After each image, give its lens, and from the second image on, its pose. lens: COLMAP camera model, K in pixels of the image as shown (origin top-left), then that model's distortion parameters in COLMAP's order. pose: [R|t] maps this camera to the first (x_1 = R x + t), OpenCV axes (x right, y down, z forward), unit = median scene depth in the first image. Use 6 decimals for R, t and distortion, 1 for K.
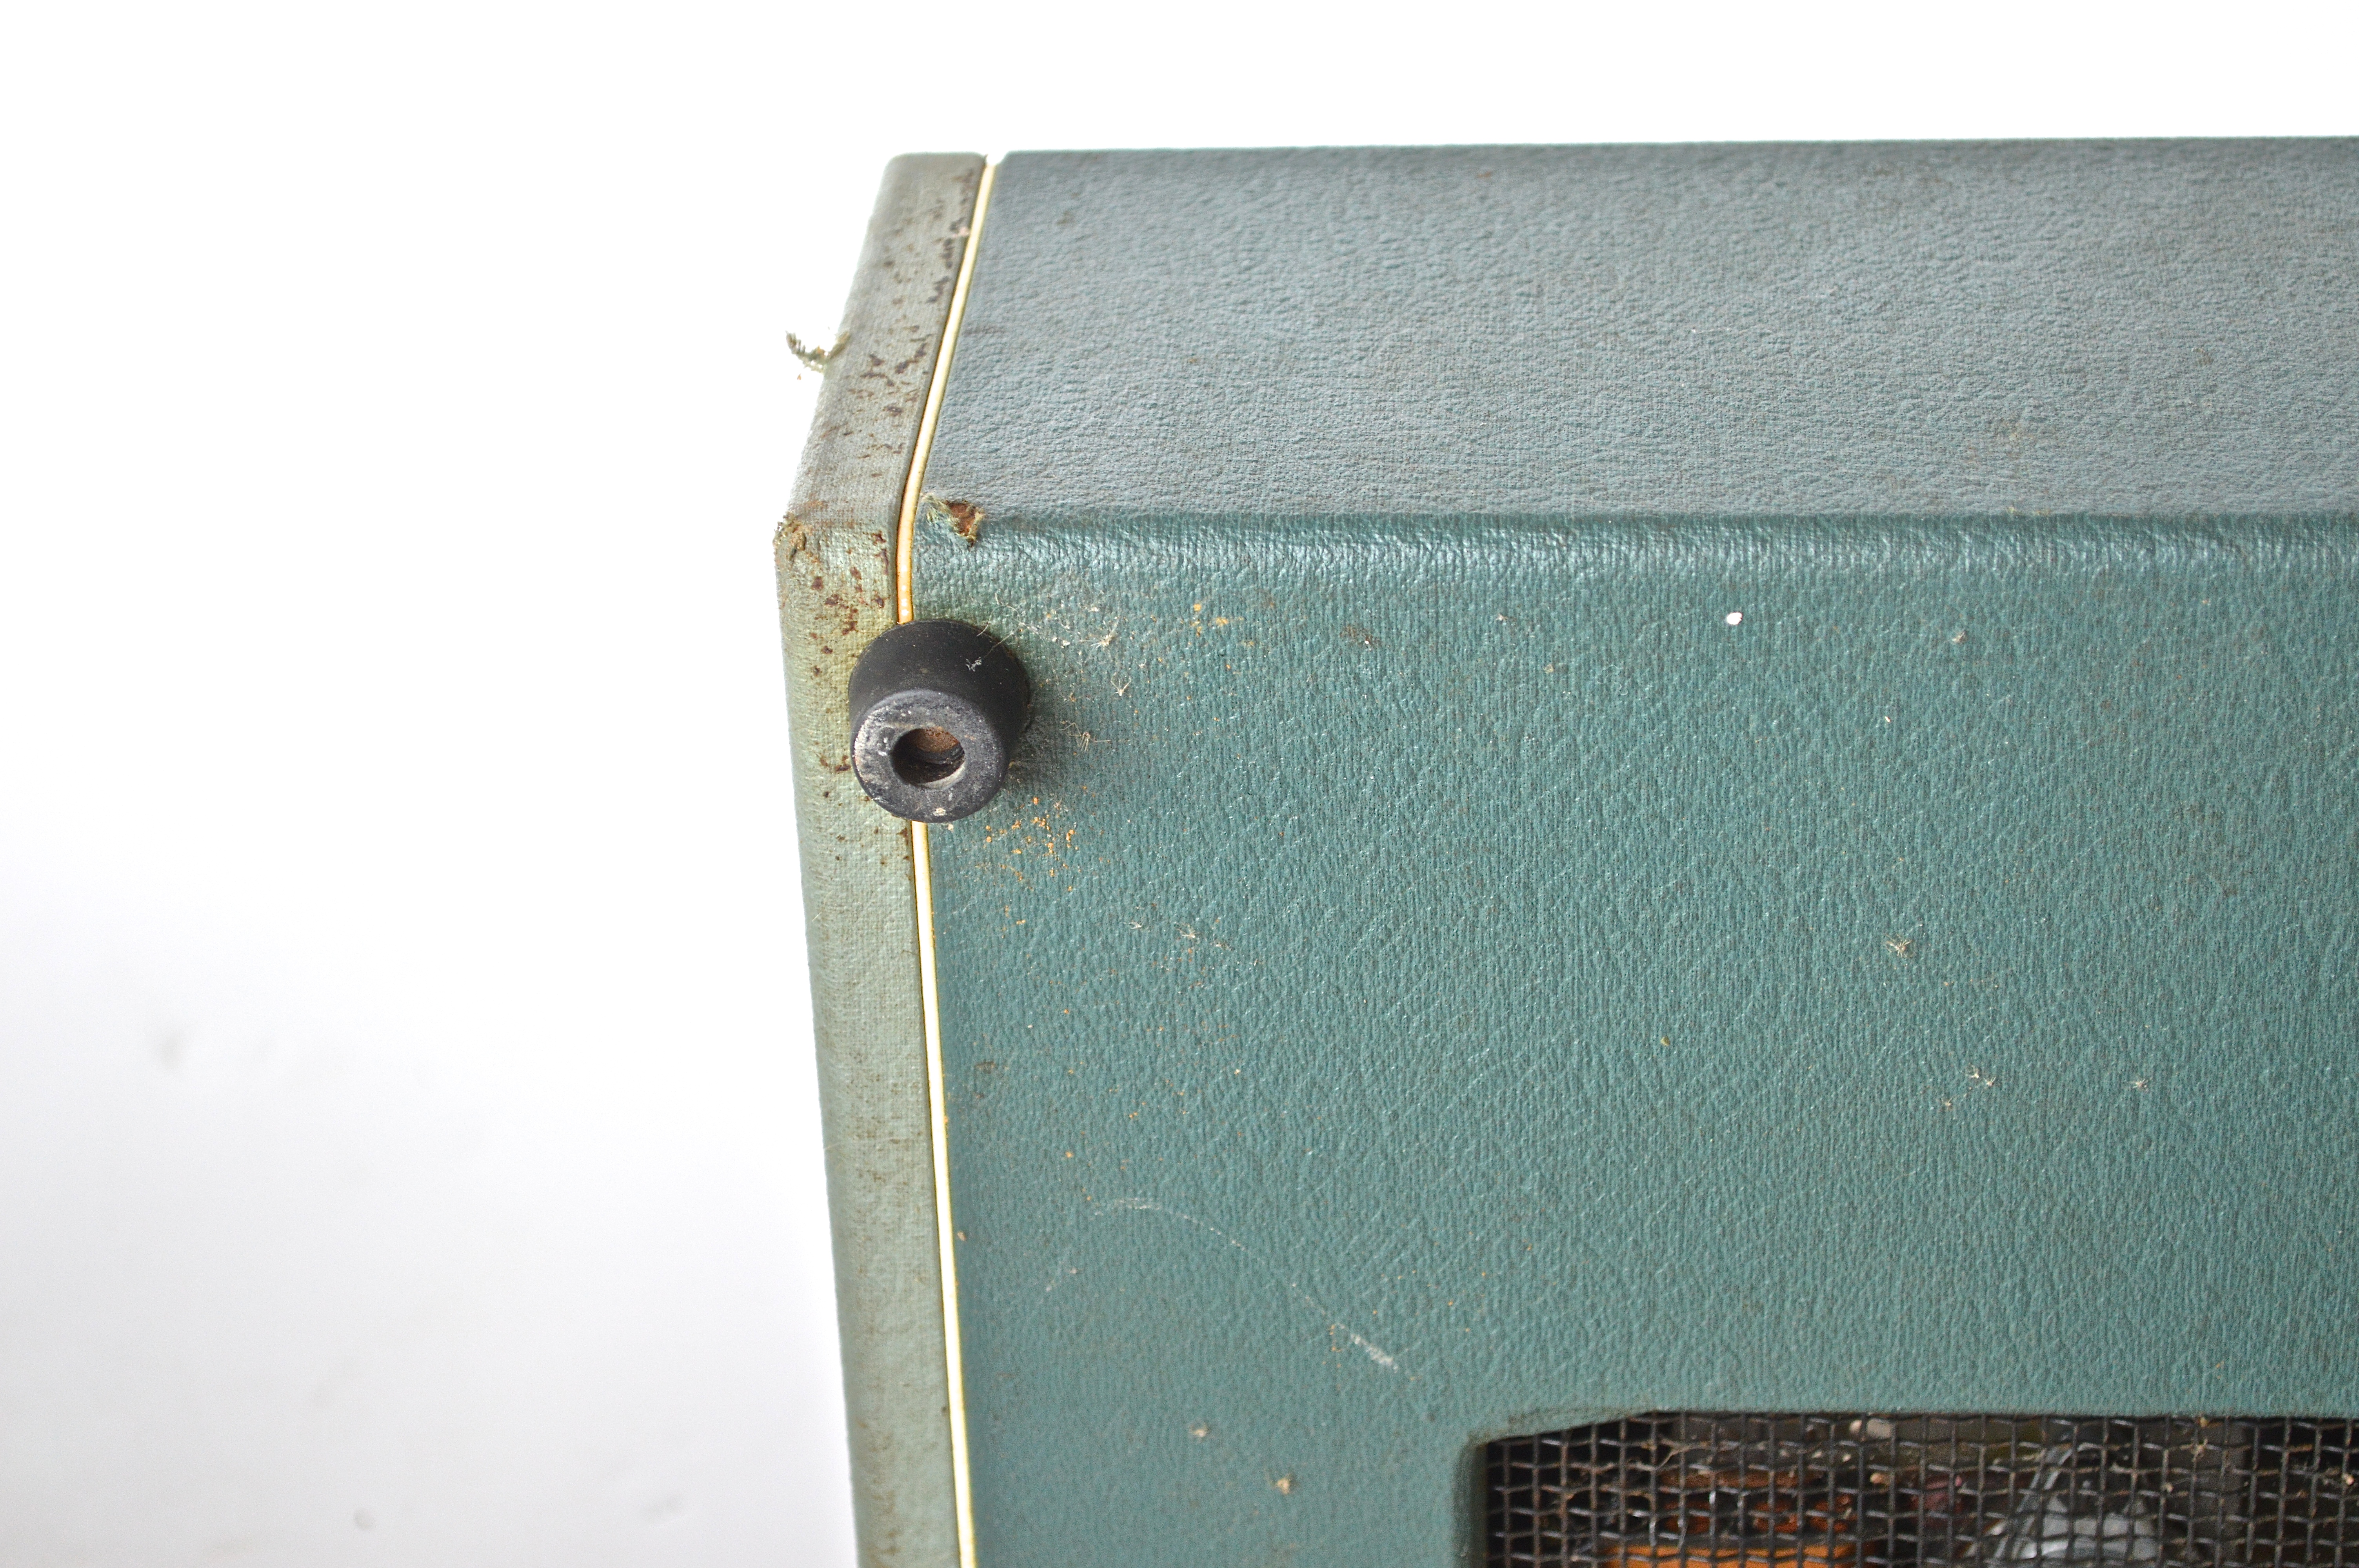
lens RADIAL K [[5515.4, 0, 1179.5], [0, 5515.4, 784.0], [0, 0, 1]] dist [0.051085, 0.180507]
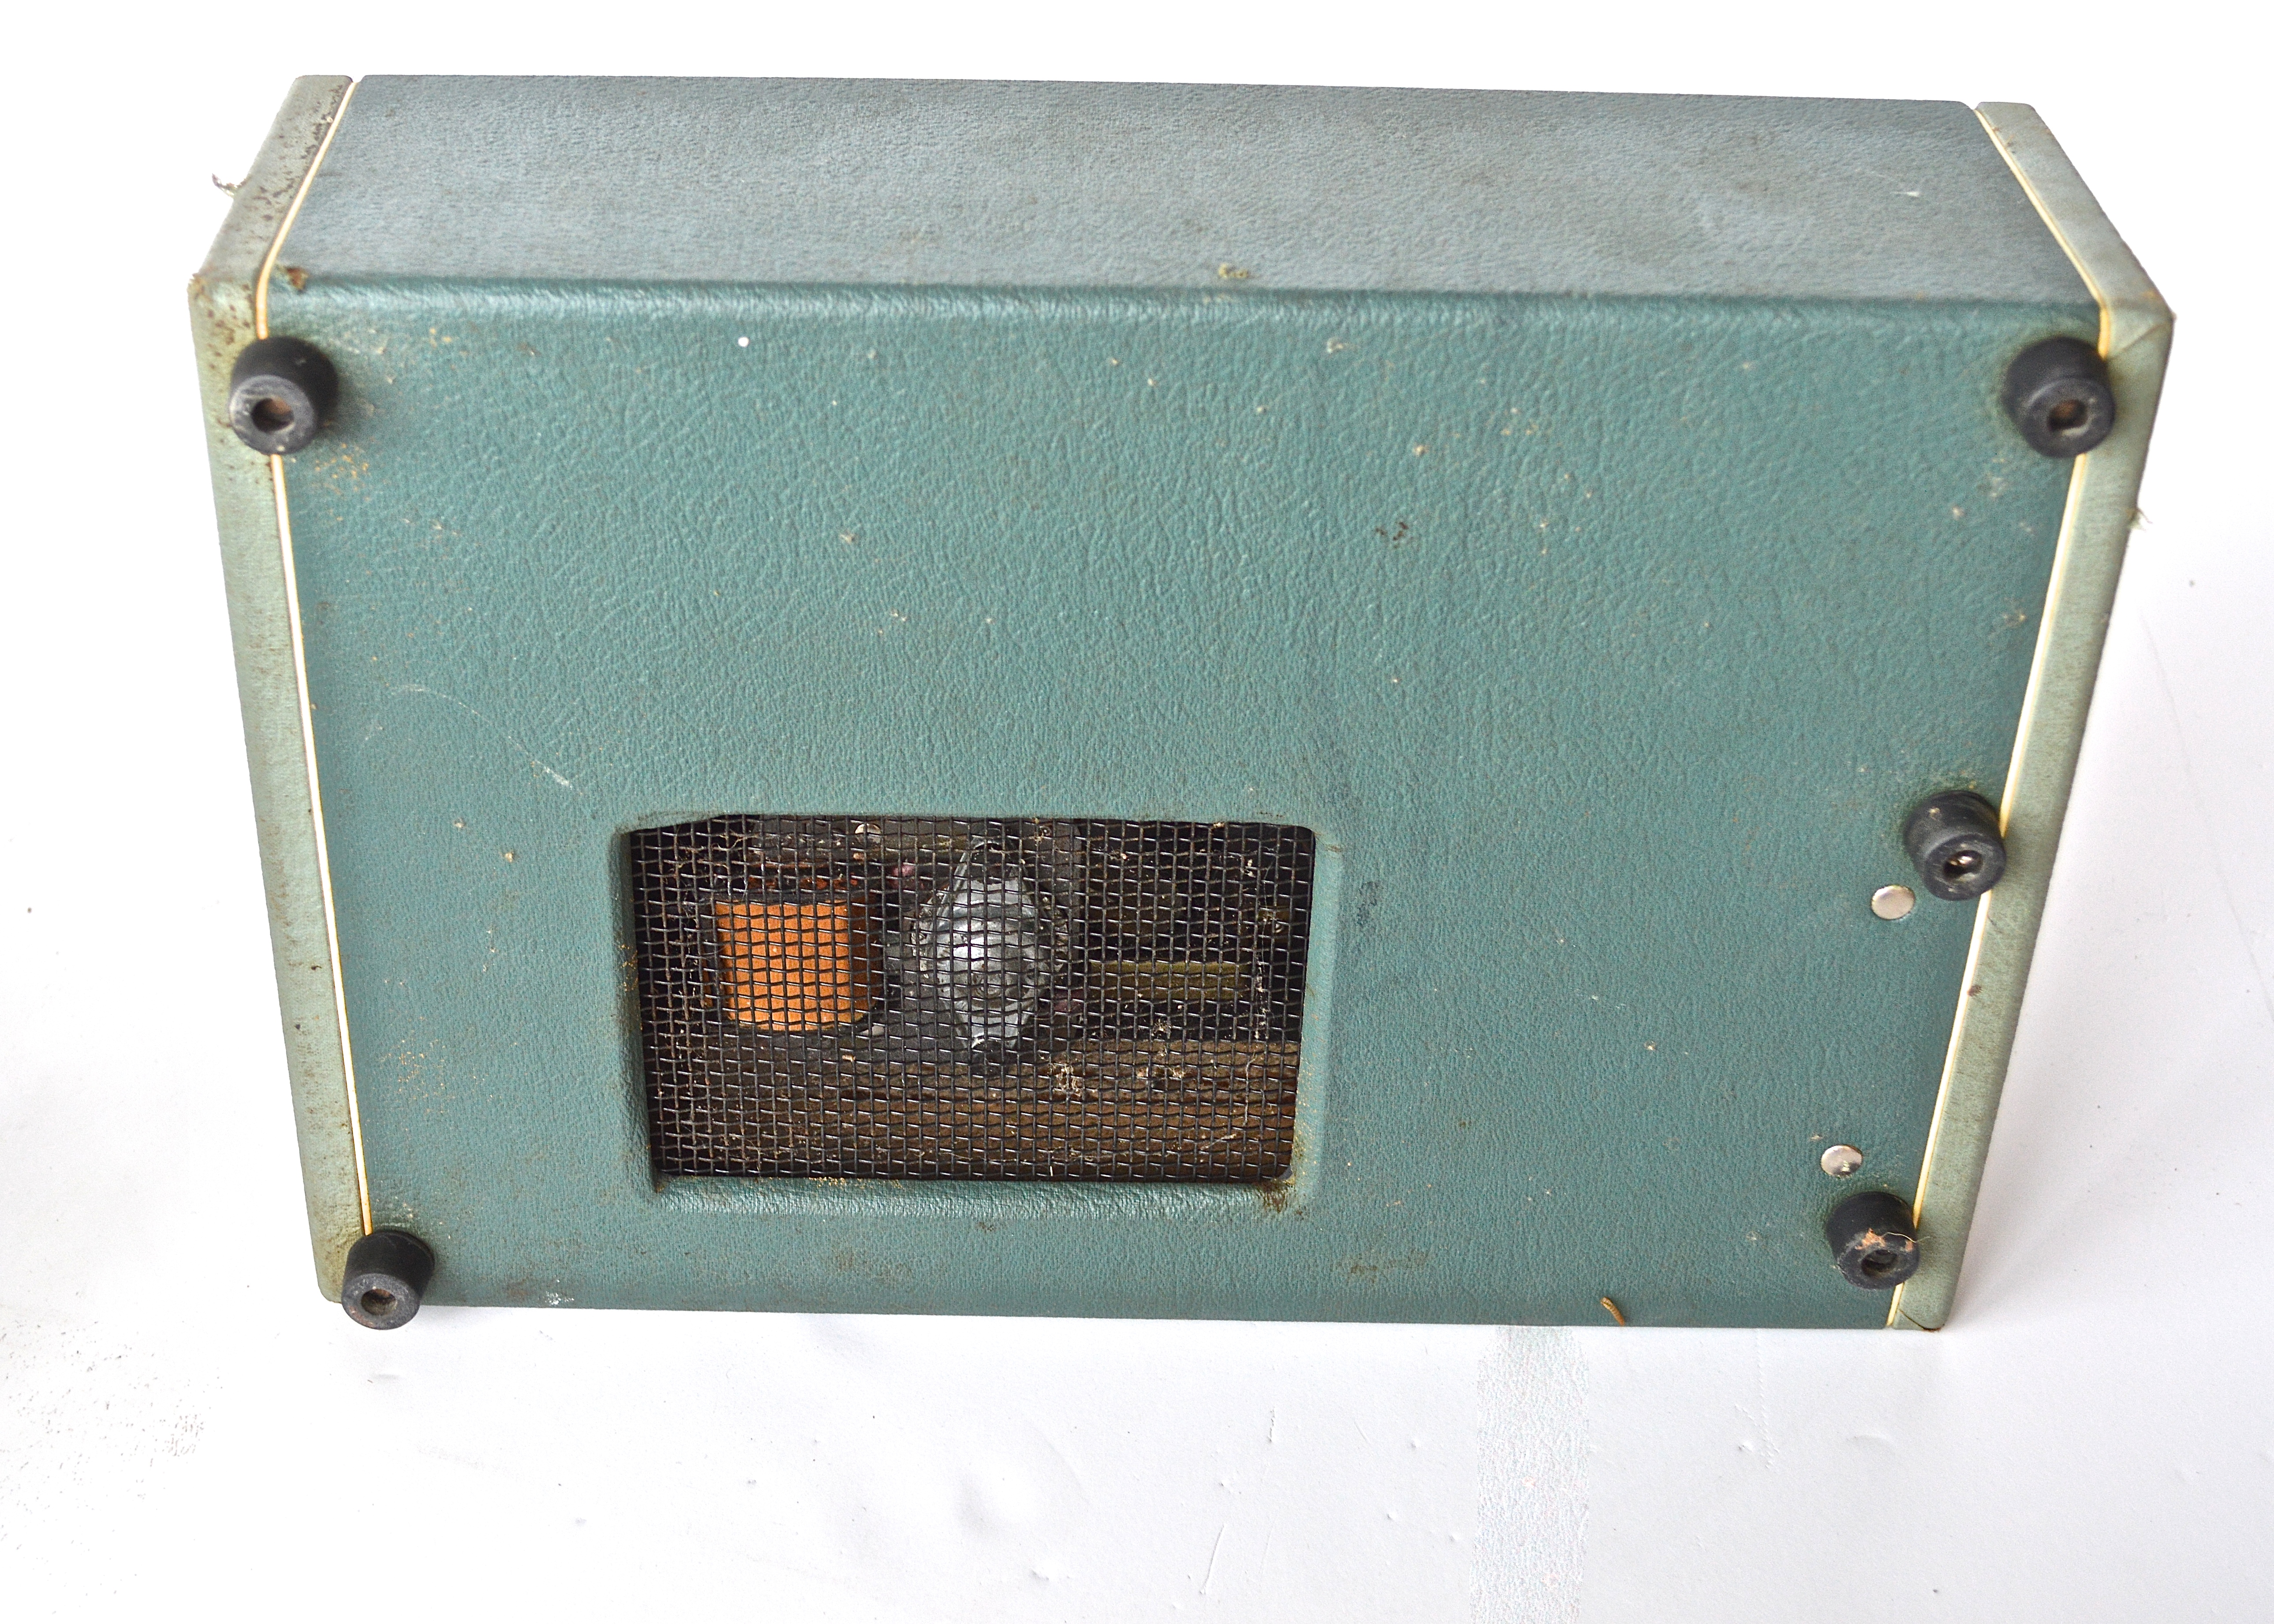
lens RADIAL K [[3566.7, 0, 1137.0], [0, 3566.7, 812.0], [0, 0, 1]] dist [-0.027730, 0.011715]
pose [[0.997645, 0.009496, 0.067932, 0.144866], [-0.012839, 0.998719, 0.048937, 0.059095], [-0.067381, -0.049693, 0.996489, -0.122341]]
